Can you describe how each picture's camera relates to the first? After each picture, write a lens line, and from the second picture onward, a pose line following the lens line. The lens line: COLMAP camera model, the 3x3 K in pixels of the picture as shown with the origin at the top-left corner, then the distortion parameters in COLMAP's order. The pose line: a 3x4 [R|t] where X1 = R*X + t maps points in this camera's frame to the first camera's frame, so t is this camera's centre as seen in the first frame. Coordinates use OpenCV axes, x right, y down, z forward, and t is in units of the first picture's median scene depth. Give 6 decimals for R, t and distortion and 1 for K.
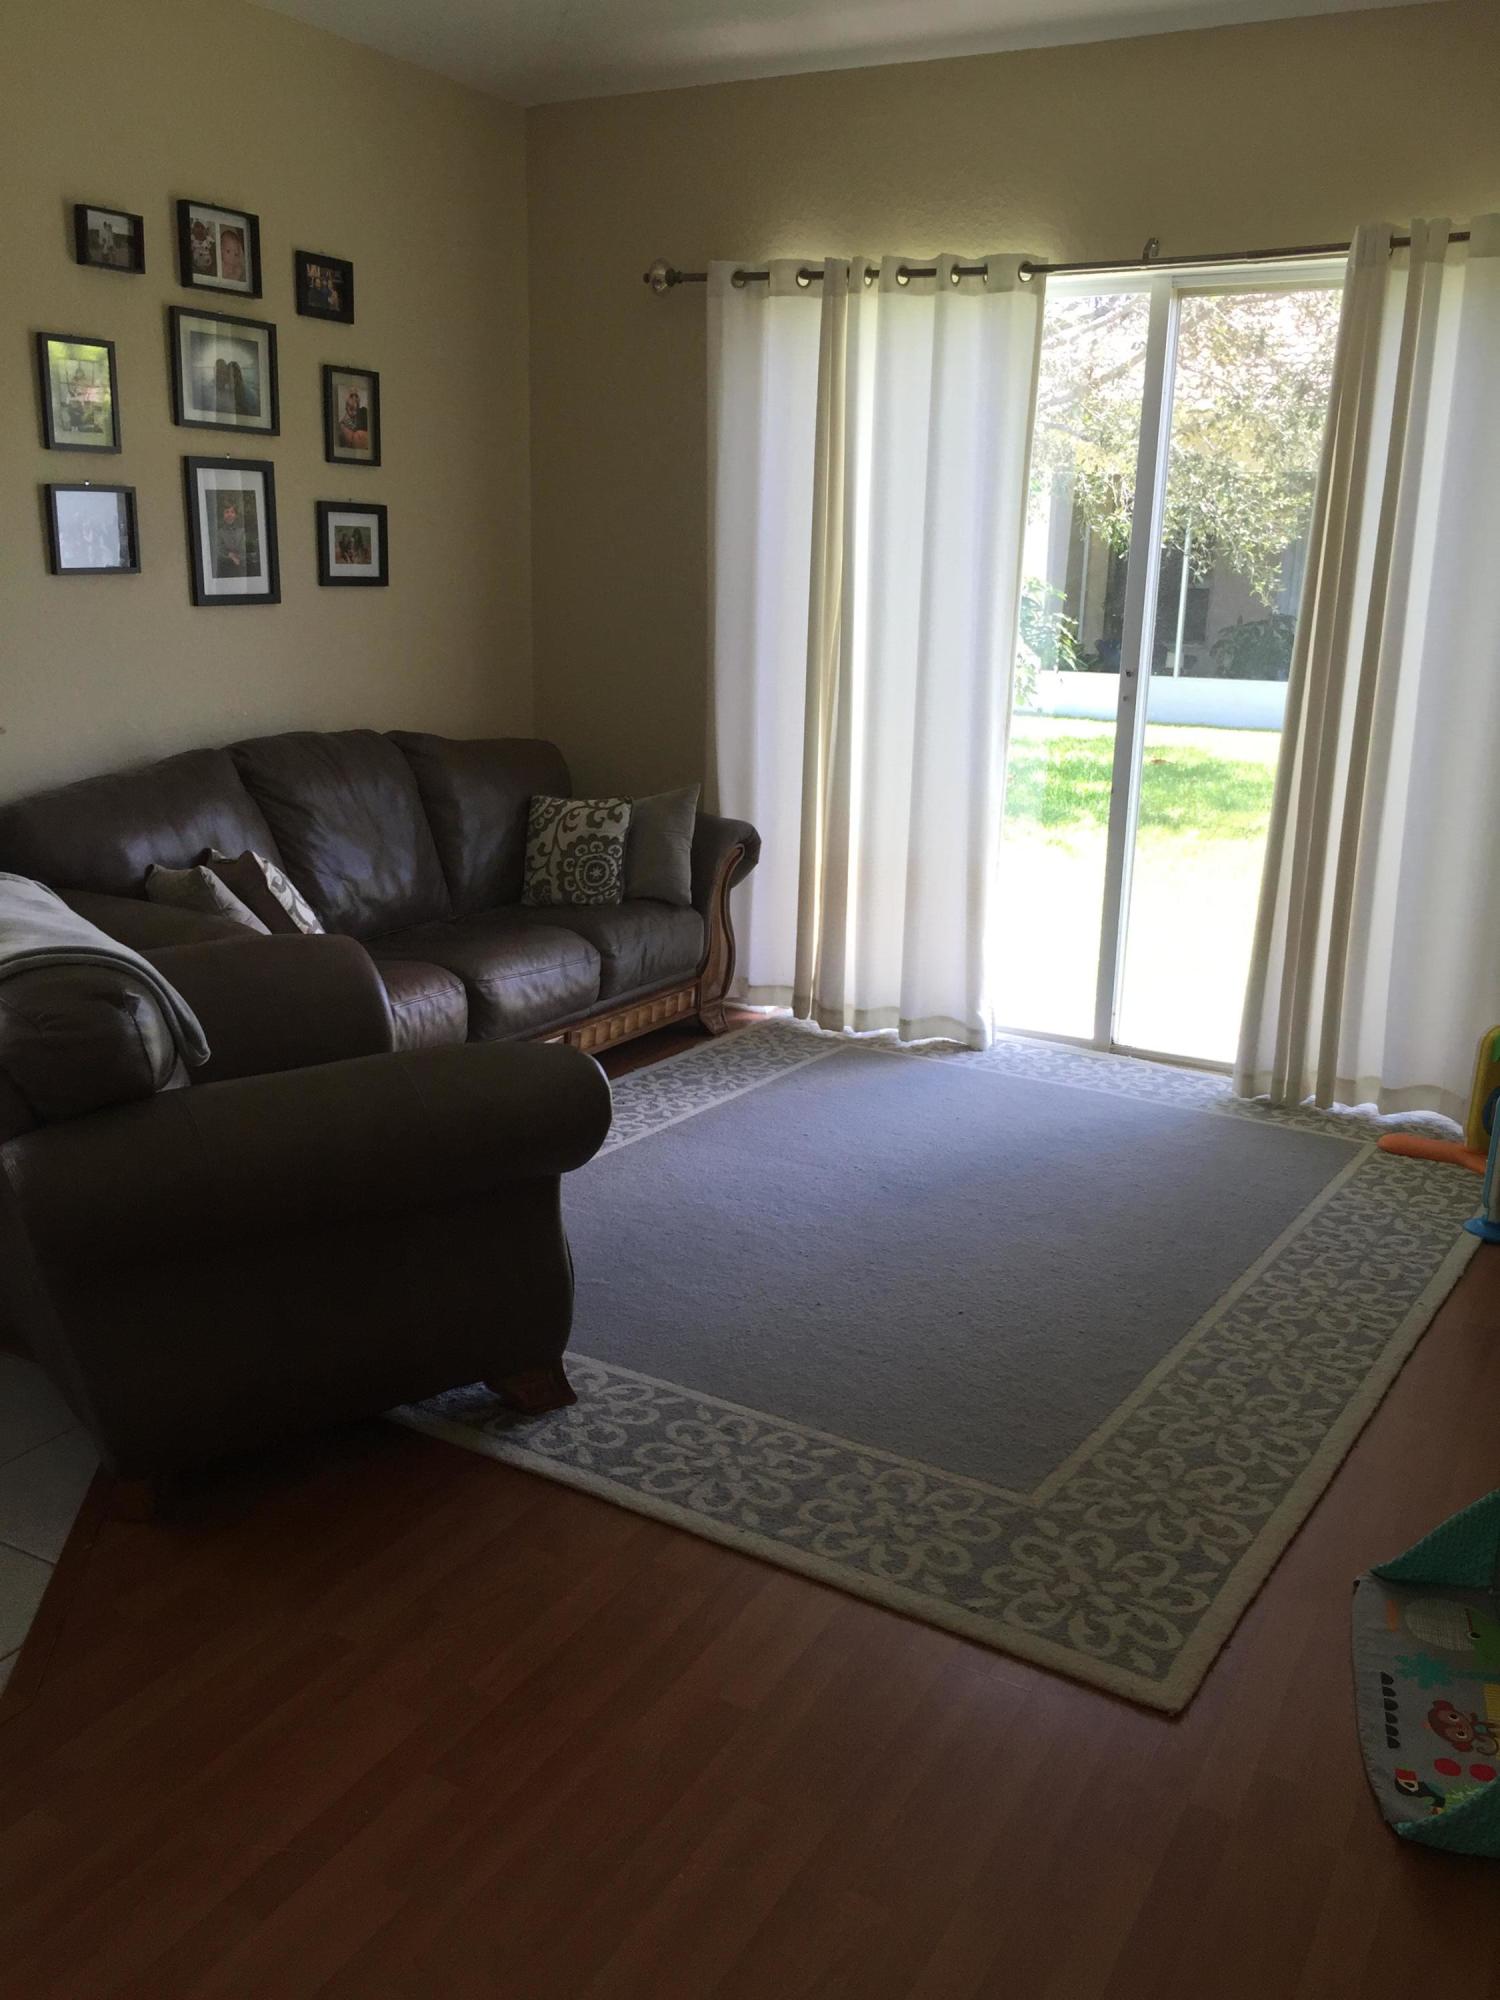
lens RADIAL K [[1732.4, 0, 746.4], [0, 1732.4, 1007.9], [0, 0, 1]] dist [0.035235, -0.060947]
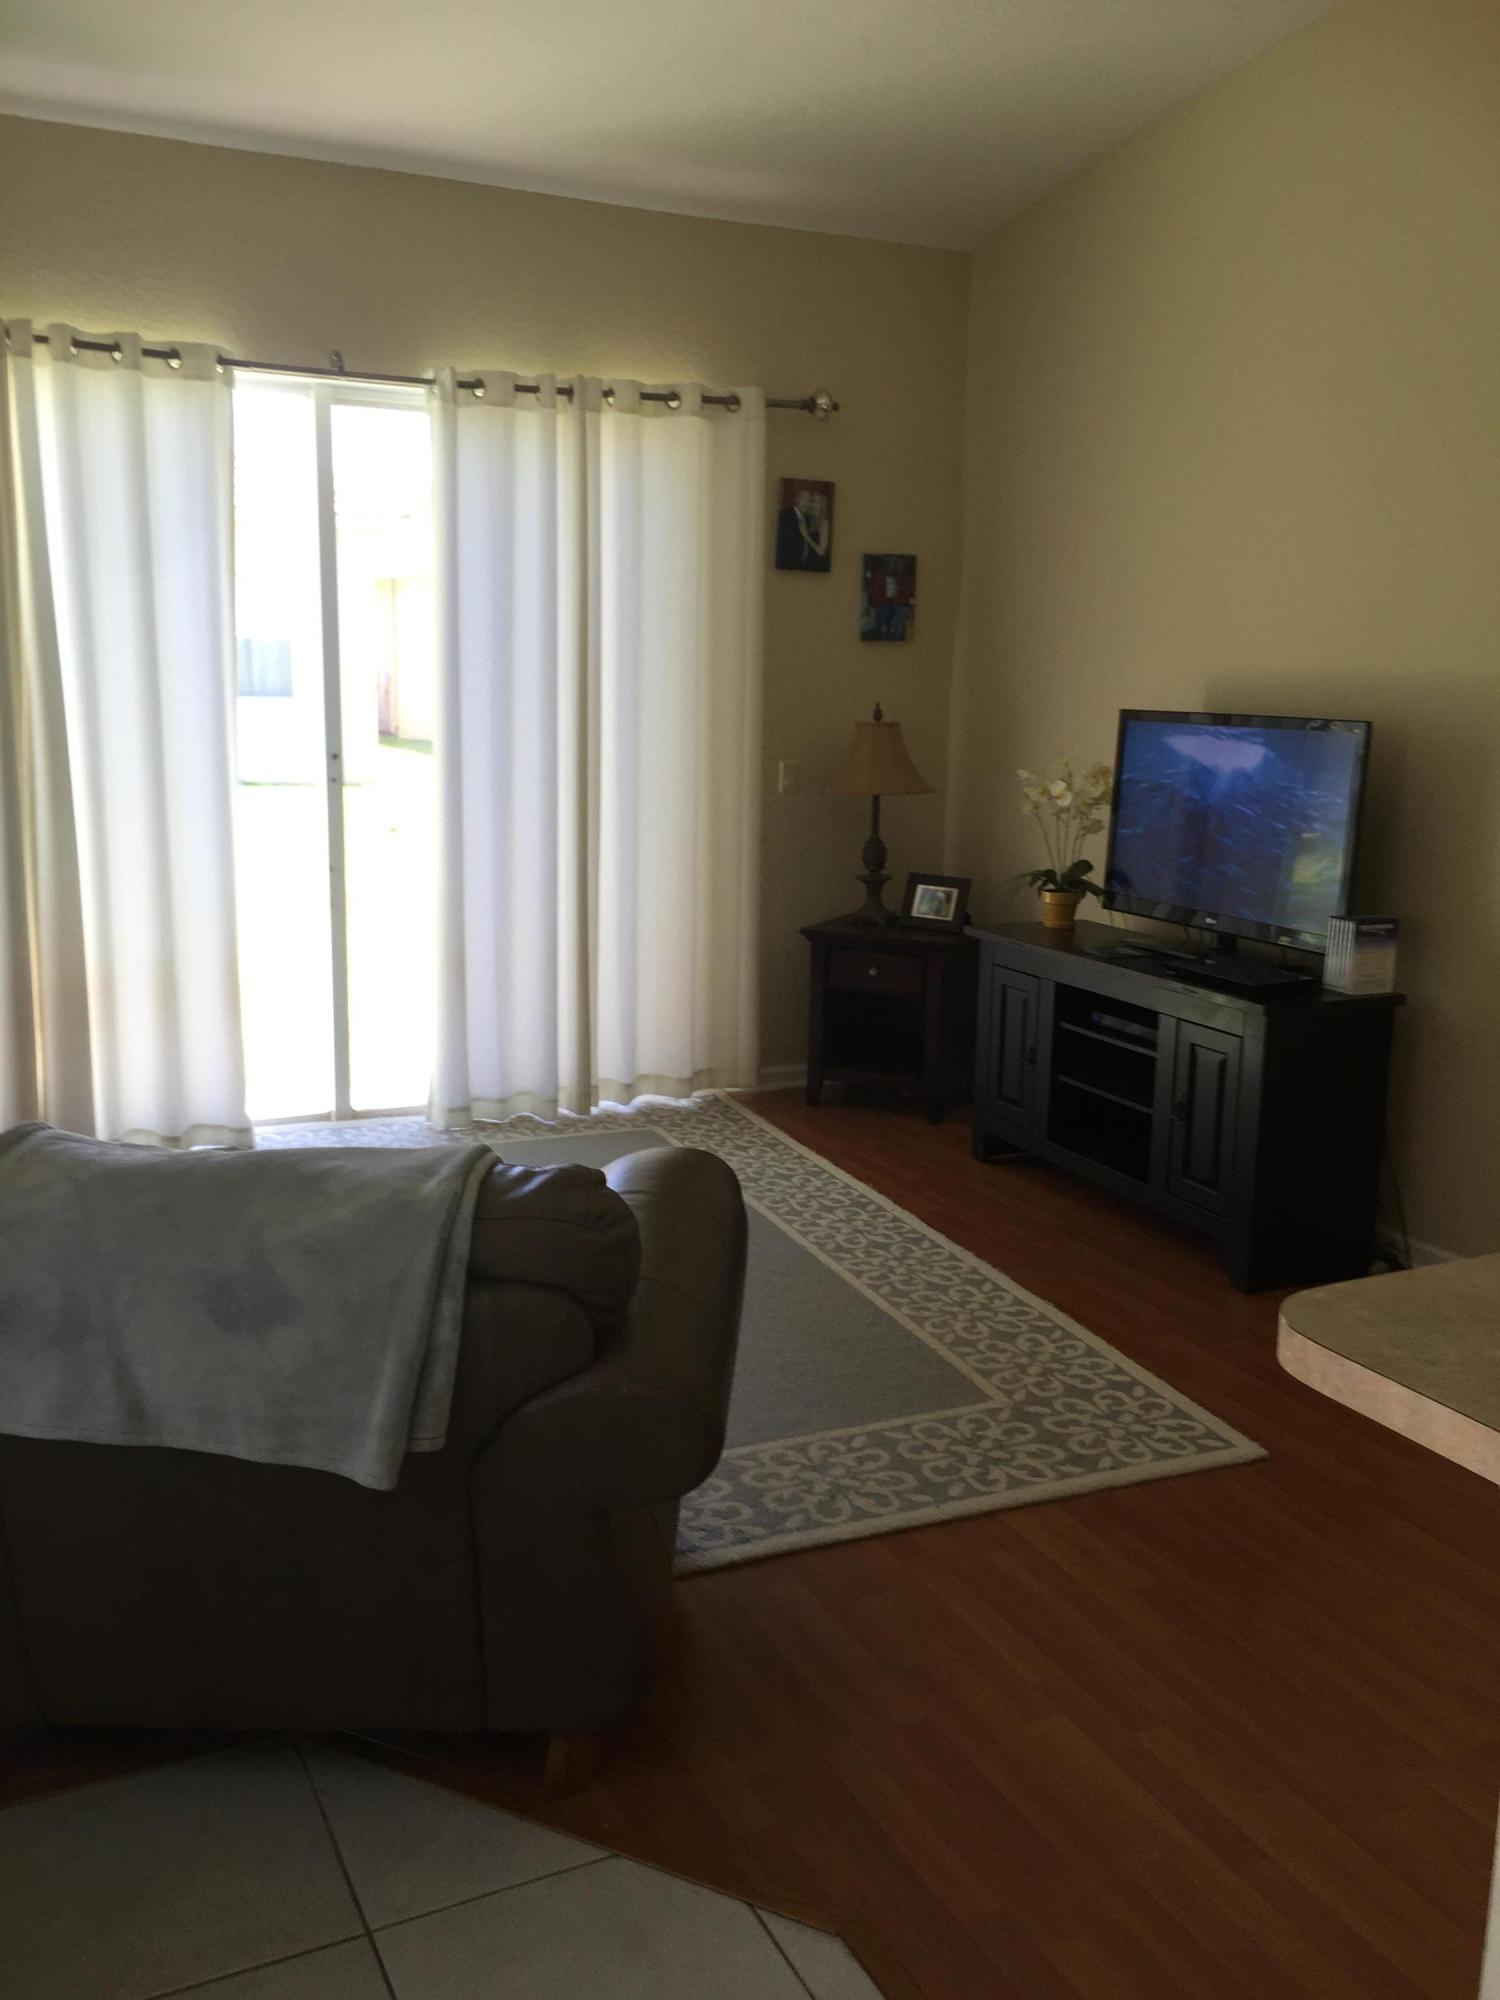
lens RADIAL K [[1732.4, 0, 740.7], [0, 1732.4, 1008.5], [0, 0, 1]] dist [0.035235, -0.060947]
pose [[0.562897, -0.174903, 0.807809, -0.666690], [0.202605, 0.976734, 0.070299, -0.089357], [-0.801310, 0.124095, 0.585237, 0.277831]]
